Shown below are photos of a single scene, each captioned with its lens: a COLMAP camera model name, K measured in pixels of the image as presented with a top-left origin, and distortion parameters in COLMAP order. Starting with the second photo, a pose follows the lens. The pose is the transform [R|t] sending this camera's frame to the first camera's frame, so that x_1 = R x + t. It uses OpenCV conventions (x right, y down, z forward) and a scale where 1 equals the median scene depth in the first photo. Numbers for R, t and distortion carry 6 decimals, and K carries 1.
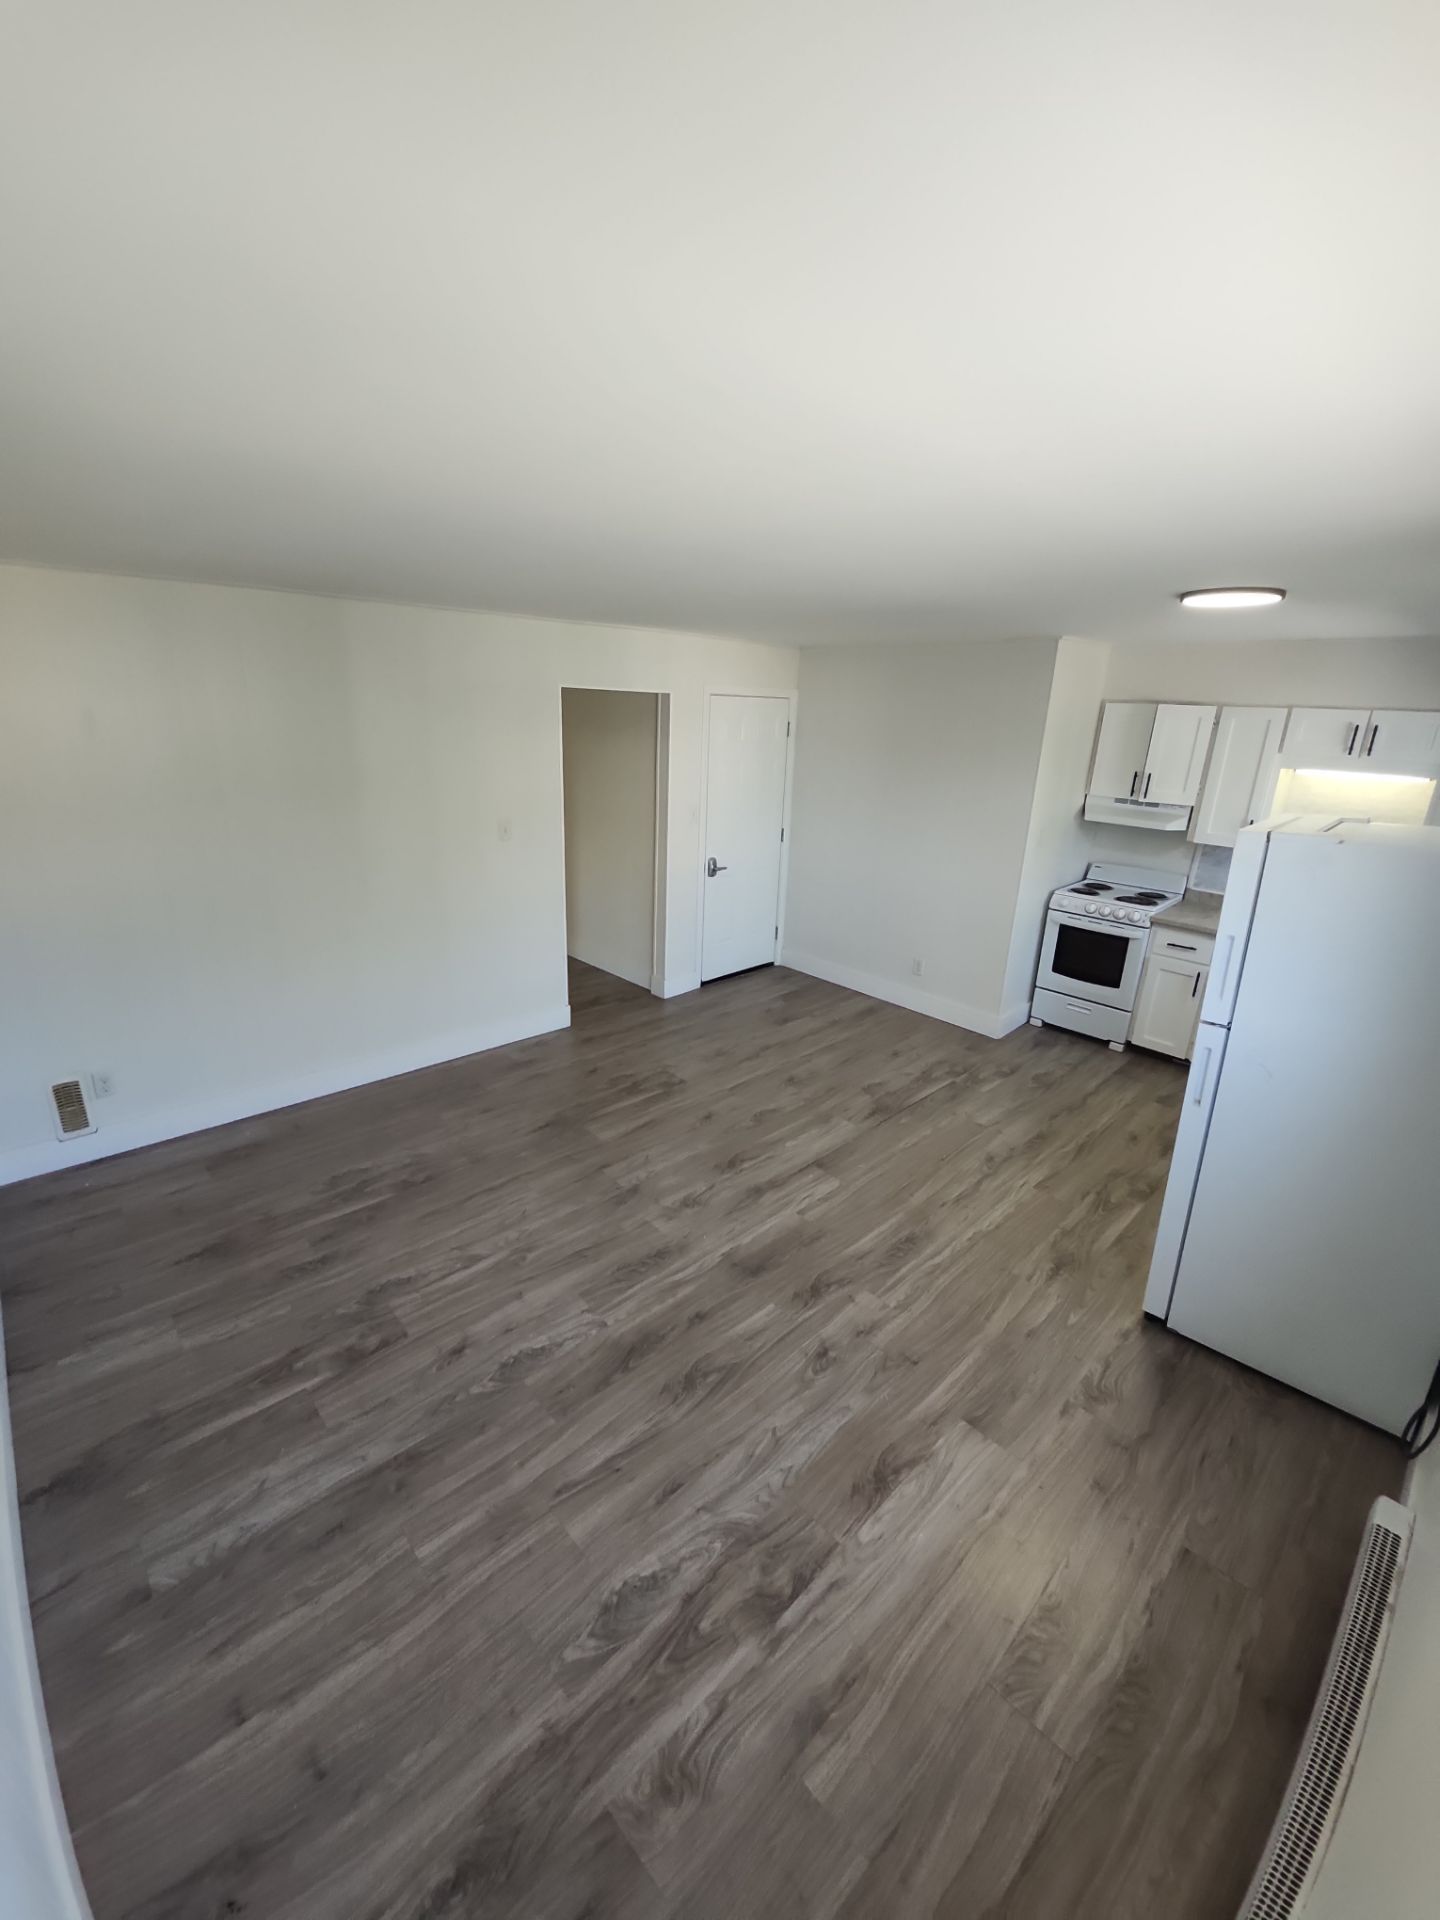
lens RADIAL K [[751.0, 0, 698.8], [0, 751.0, 961.9], [0, 0, 1]] dist [-0.003116, -0.009353]
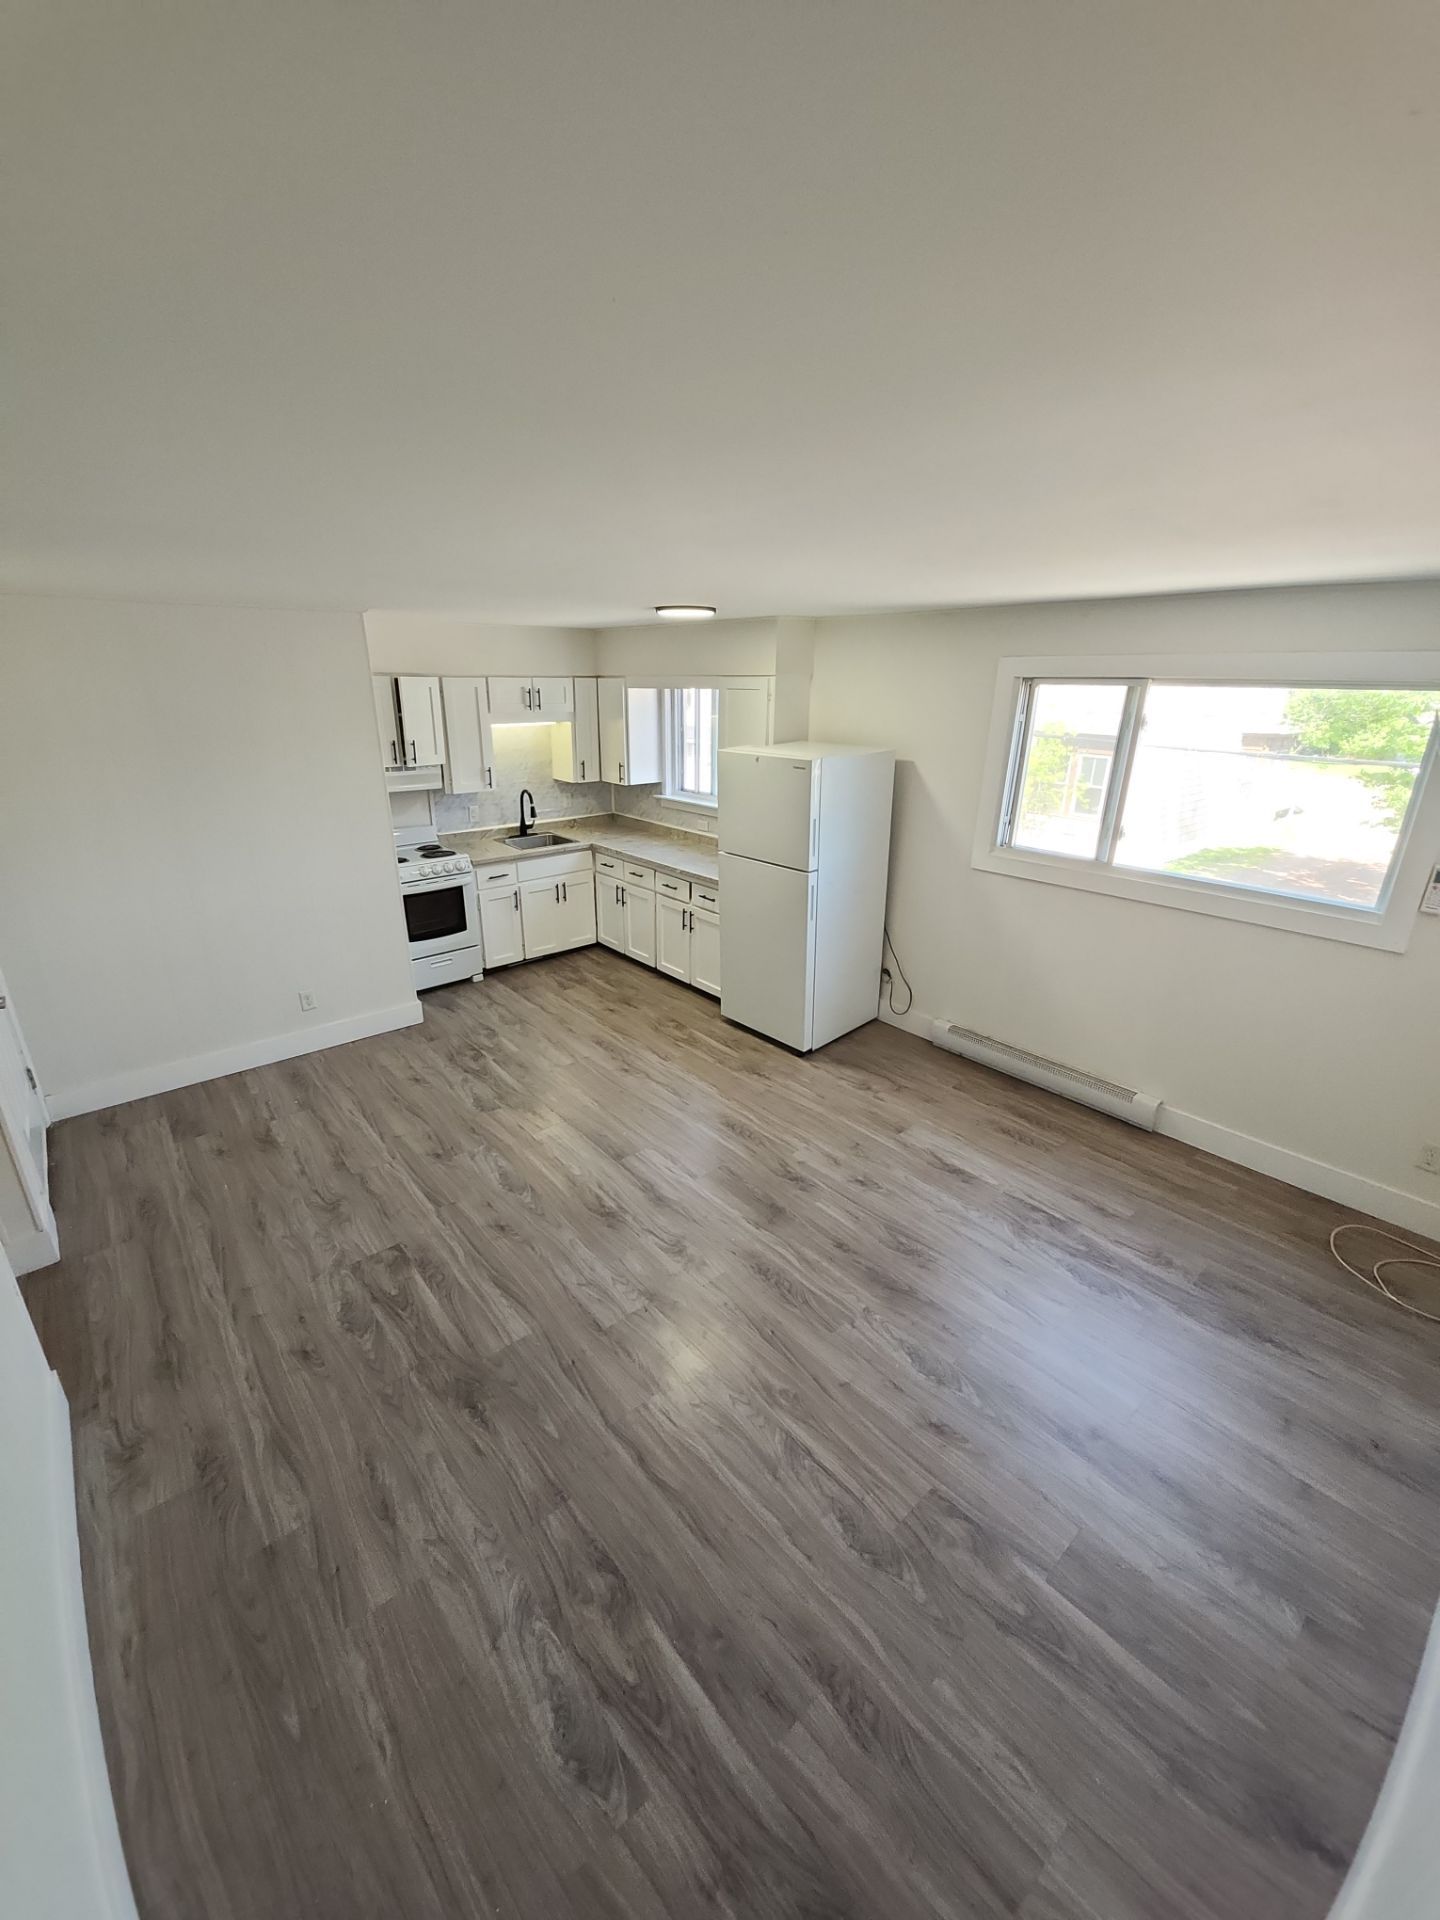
lens RADIAL K [[751.0, 0, 698.8], [0, 751.0, 961.9], [0, 0, 1]] dist [-0.003116, -0.009353]
pose [[0.042814, -0.375665, 0.925766, -0.750471], [0.315192, 0.884374, 0.344292, -0.305878], [-0.948062, 0.277054, 0.156270, 0.755548]]
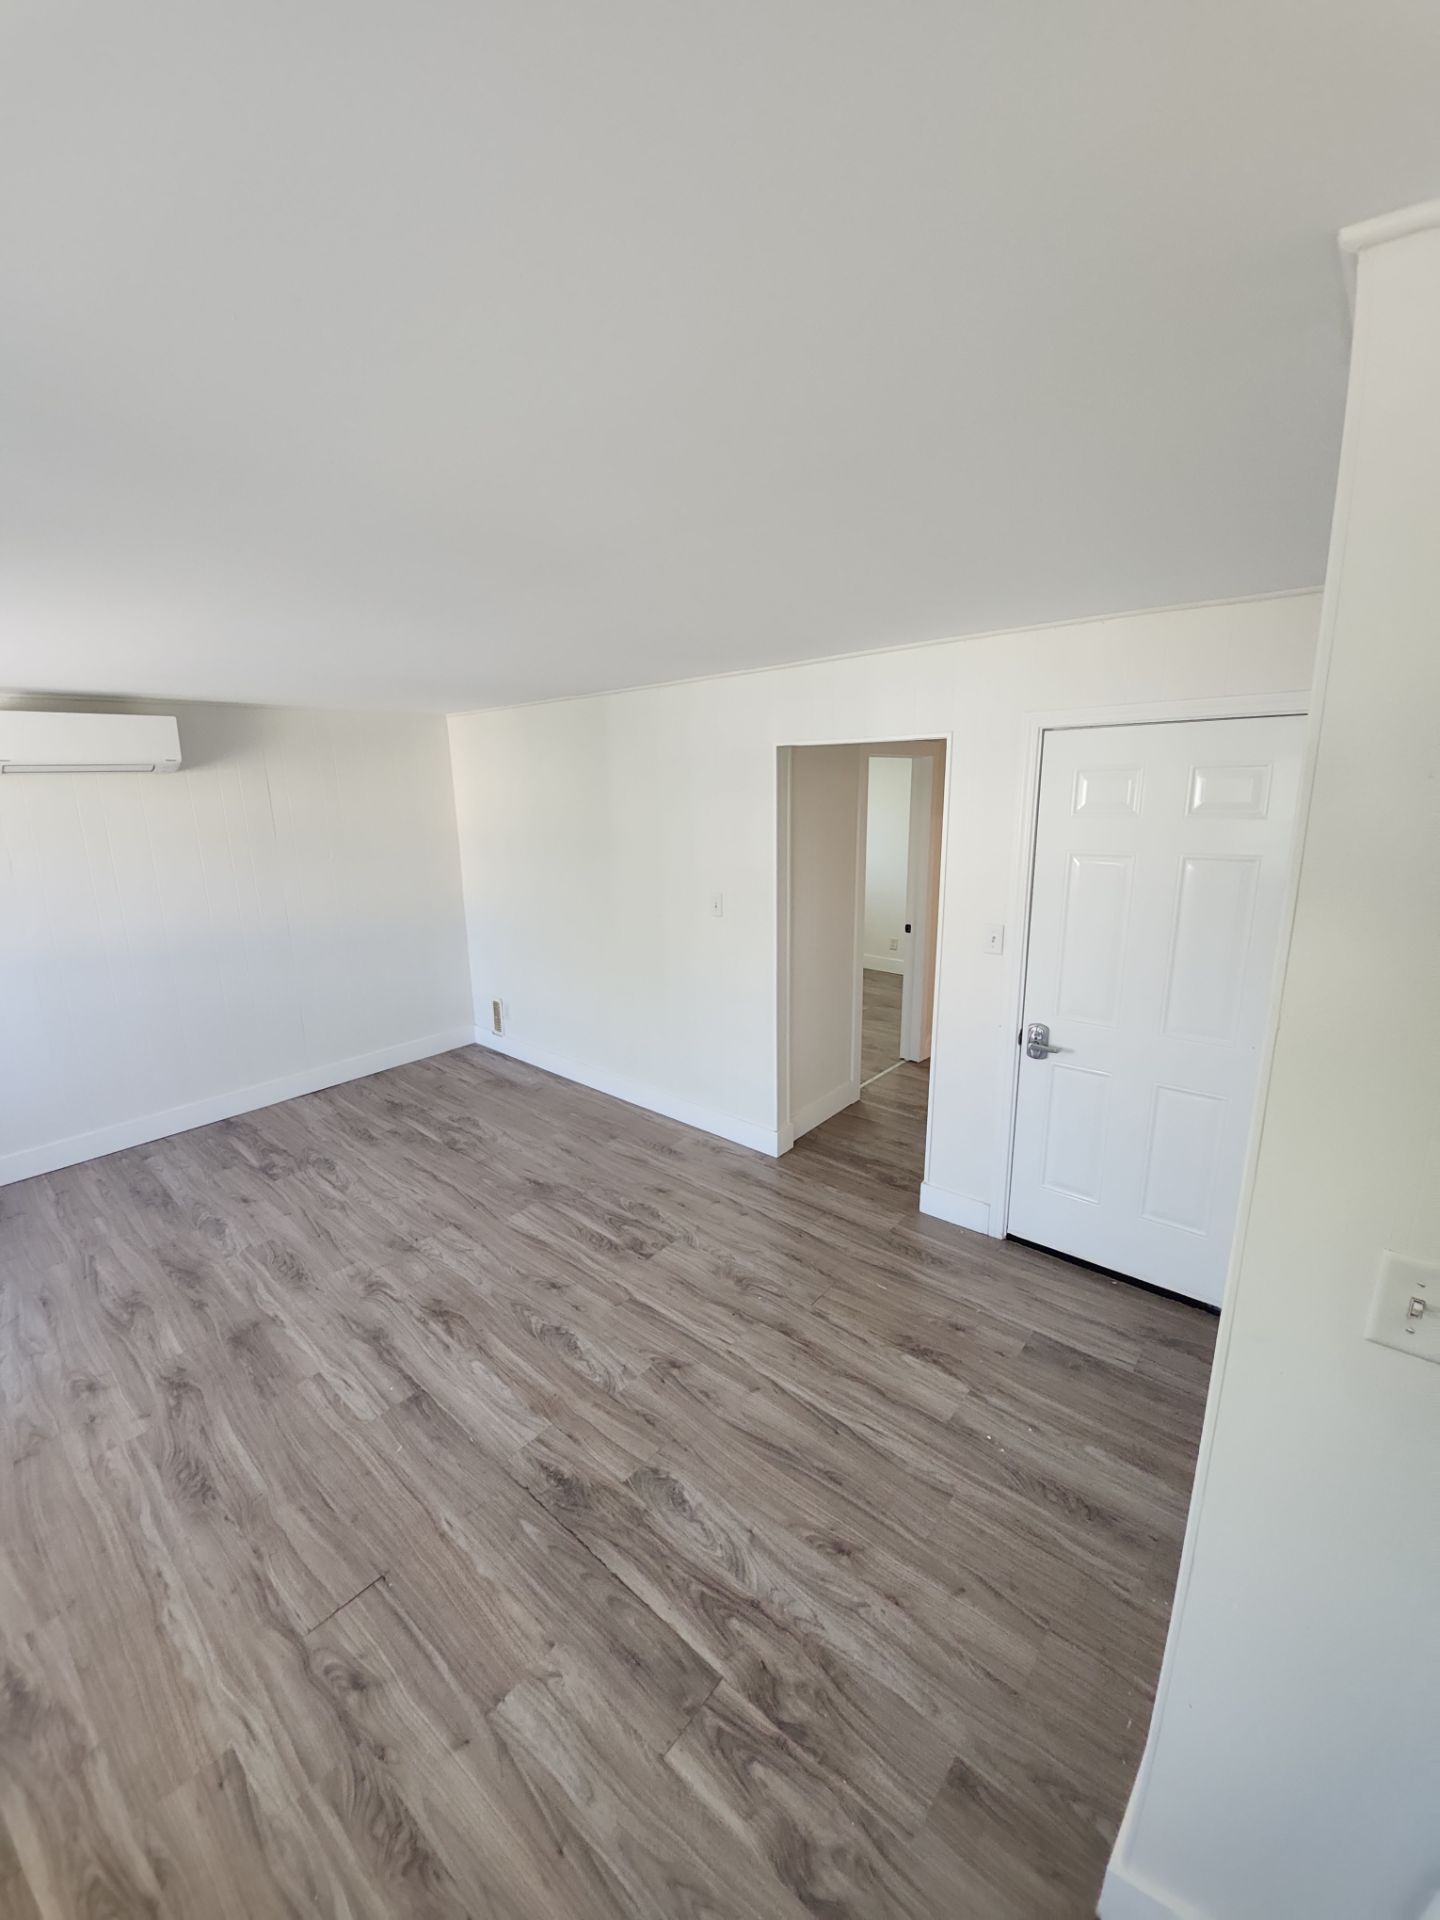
lens RADIAL K [[751.0, 0, 698.8], [0, 751.0, 961.9], [0, 0, 1]] dist [-0.003116, -0.009353]
pose [[0.103566, 0.191634, -0.975987, 0.891010], [-0.291411, 0.944049, 0.154440, -0.335181], [0.950975, 0.268419, 0.153615, 1.166856]]
